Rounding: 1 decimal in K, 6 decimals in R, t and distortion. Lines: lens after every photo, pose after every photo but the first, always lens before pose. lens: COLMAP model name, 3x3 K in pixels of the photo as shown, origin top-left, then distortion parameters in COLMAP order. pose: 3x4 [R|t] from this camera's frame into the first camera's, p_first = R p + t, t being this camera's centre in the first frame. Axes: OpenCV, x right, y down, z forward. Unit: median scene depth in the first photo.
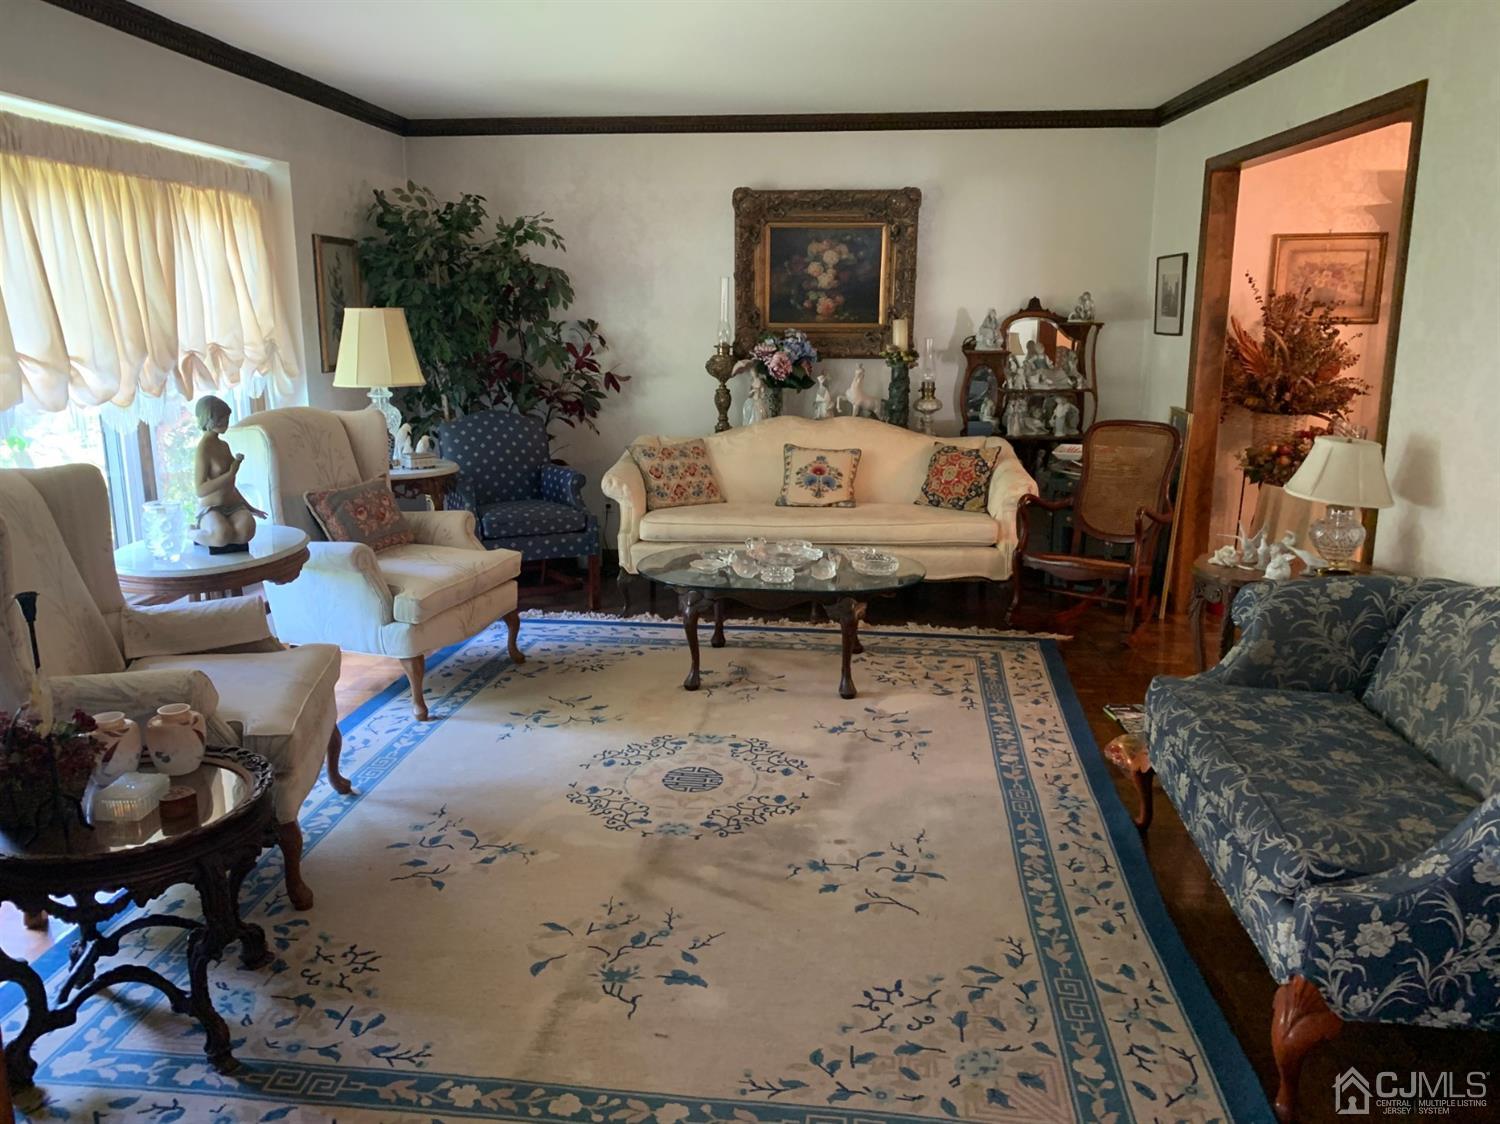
lens RADIAL K [[1137.3, 0, 740.4], [0, 1137.3, 557.0], [0, 0, 1]] dist [0.020618, -0.007962]
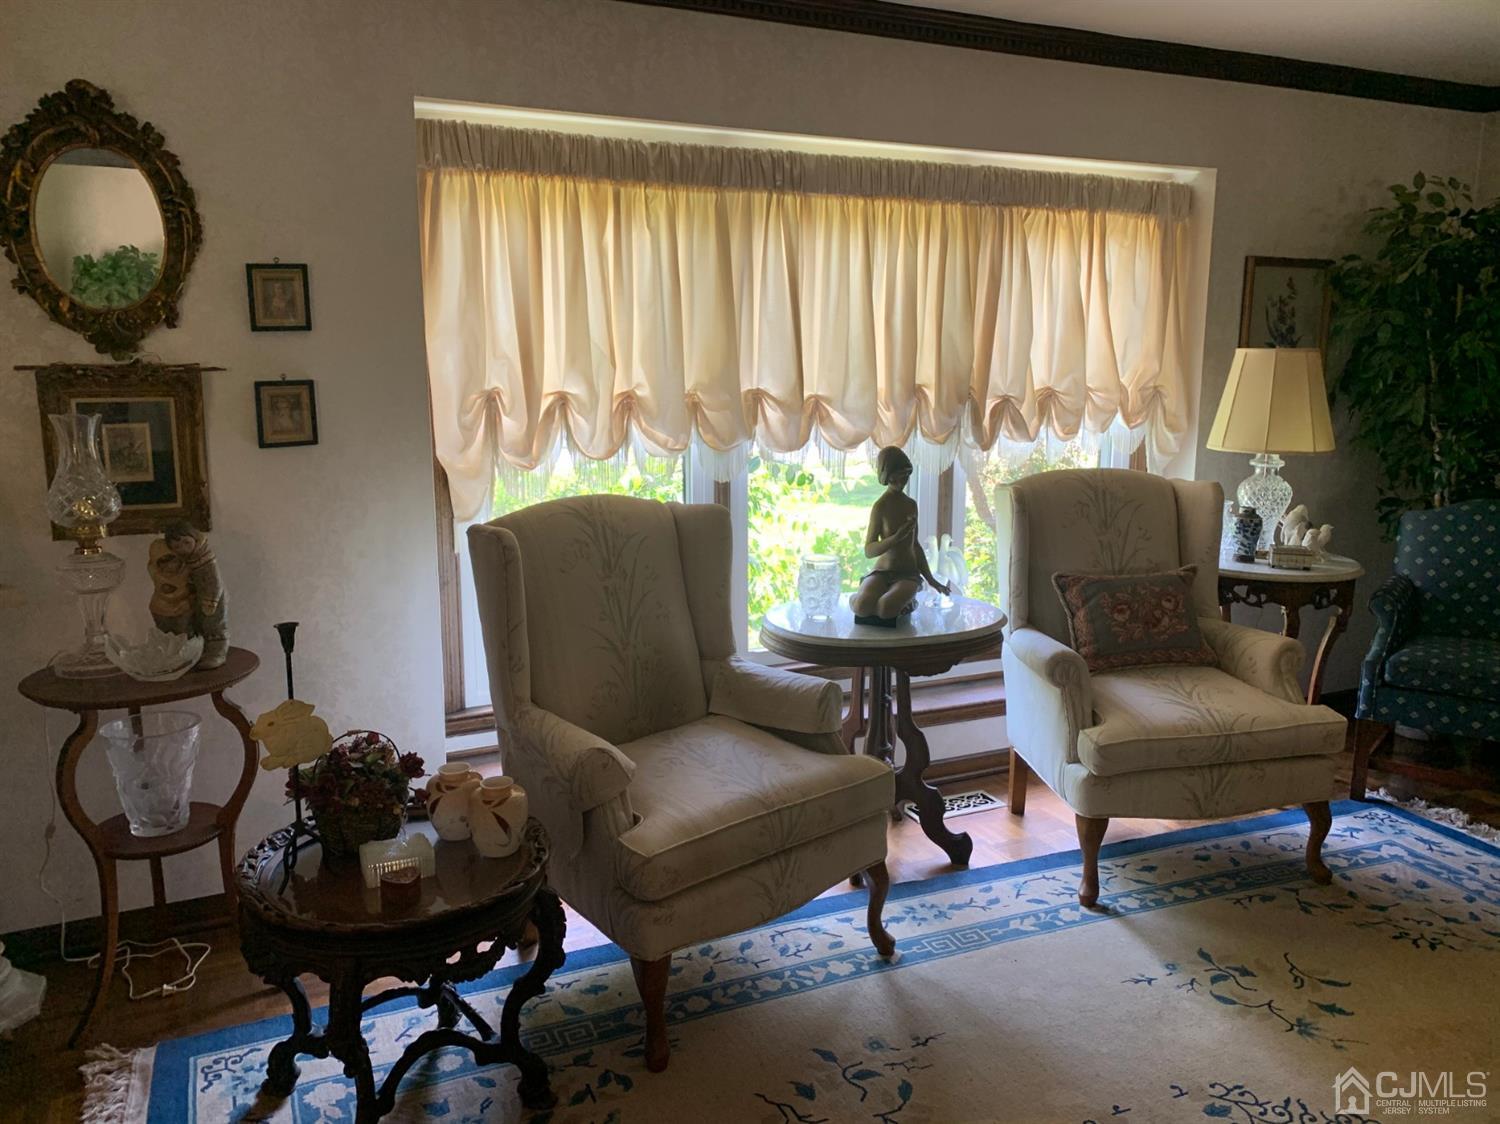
lens RADIAL K [[1137.3, 0, 740.4], [0, 1137.3, 557.0], [0, 0, 1]] dist [0.020618, -0.007962]
pose [[0.496375, 0.155924, -0.853991, 0.189299], [-0.191571, 0.979160, 0.067429, -0.077230], [0.846707, 0.130130, 0.515901, 0.382478]]
